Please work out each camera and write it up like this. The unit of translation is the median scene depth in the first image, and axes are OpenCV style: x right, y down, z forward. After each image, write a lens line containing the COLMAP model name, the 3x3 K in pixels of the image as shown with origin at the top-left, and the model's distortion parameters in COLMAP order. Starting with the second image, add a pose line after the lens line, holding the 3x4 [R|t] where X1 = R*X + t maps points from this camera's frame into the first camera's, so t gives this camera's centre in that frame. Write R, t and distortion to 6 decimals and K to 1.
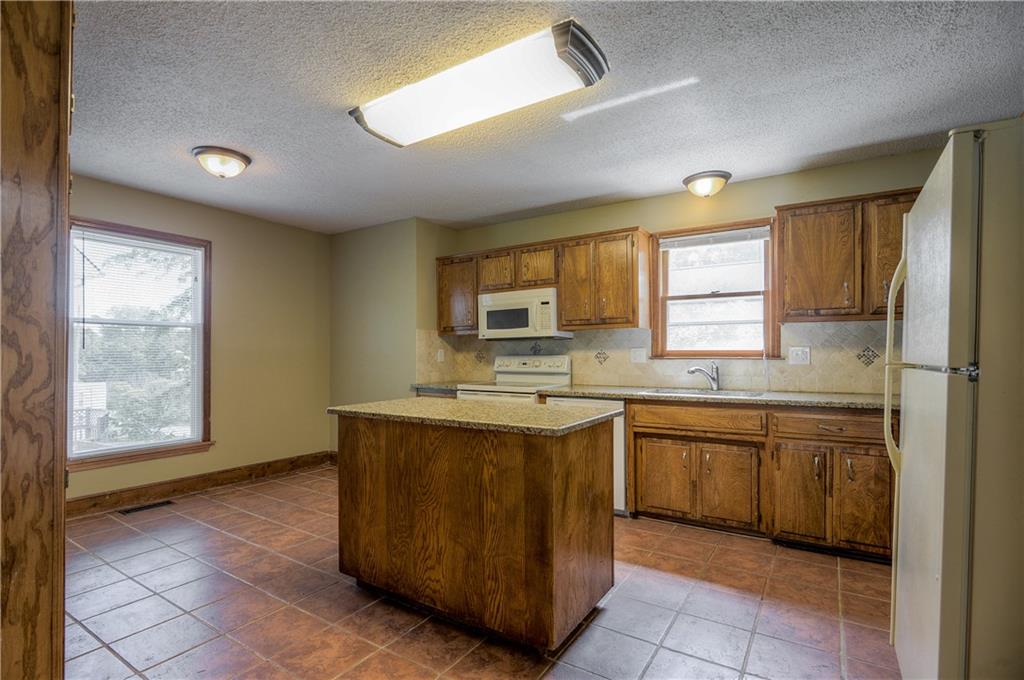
lens RADIAL K [[483.5, 0, 556.4], [0, 483.5, 371.8], [0, 0, 1]] dist [-0.001976, -0.000255]
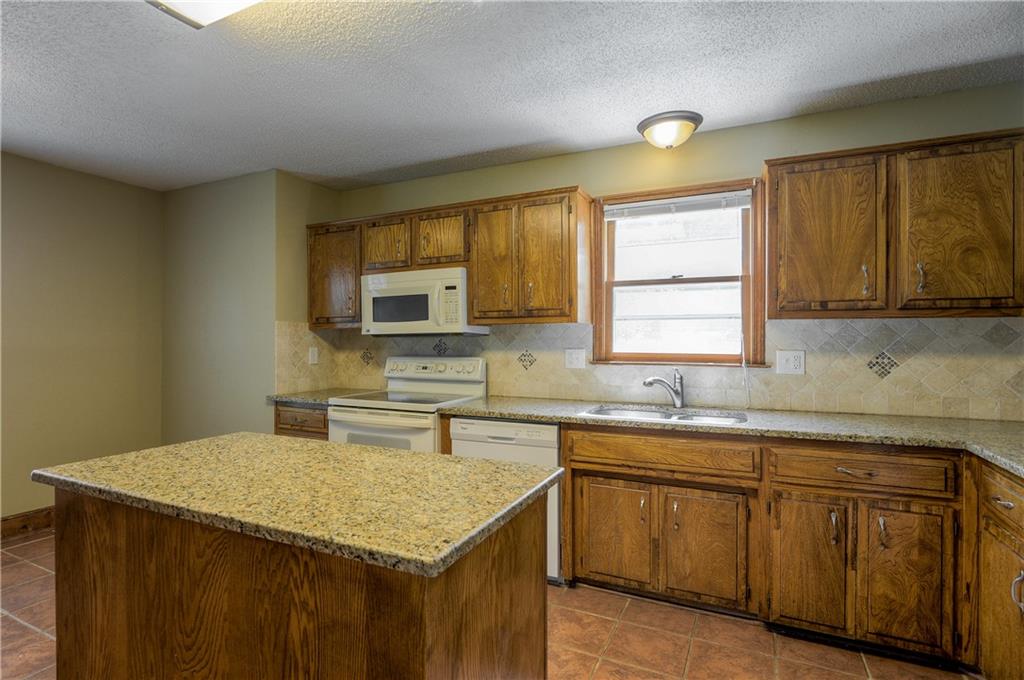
lens RADIAL K [[503.9, 0, 512.7], [0, 503.9, 338.5], [0, 0, 1]] dist [-0.003876, -0.002199]
pose [[0.997747, 0.007504, 0.066662, 0.021504], [-0.004659, 0.999076, -0.042737, -0.034475], [-0.066921, 0.042330, 0.996860, 0.246761]]
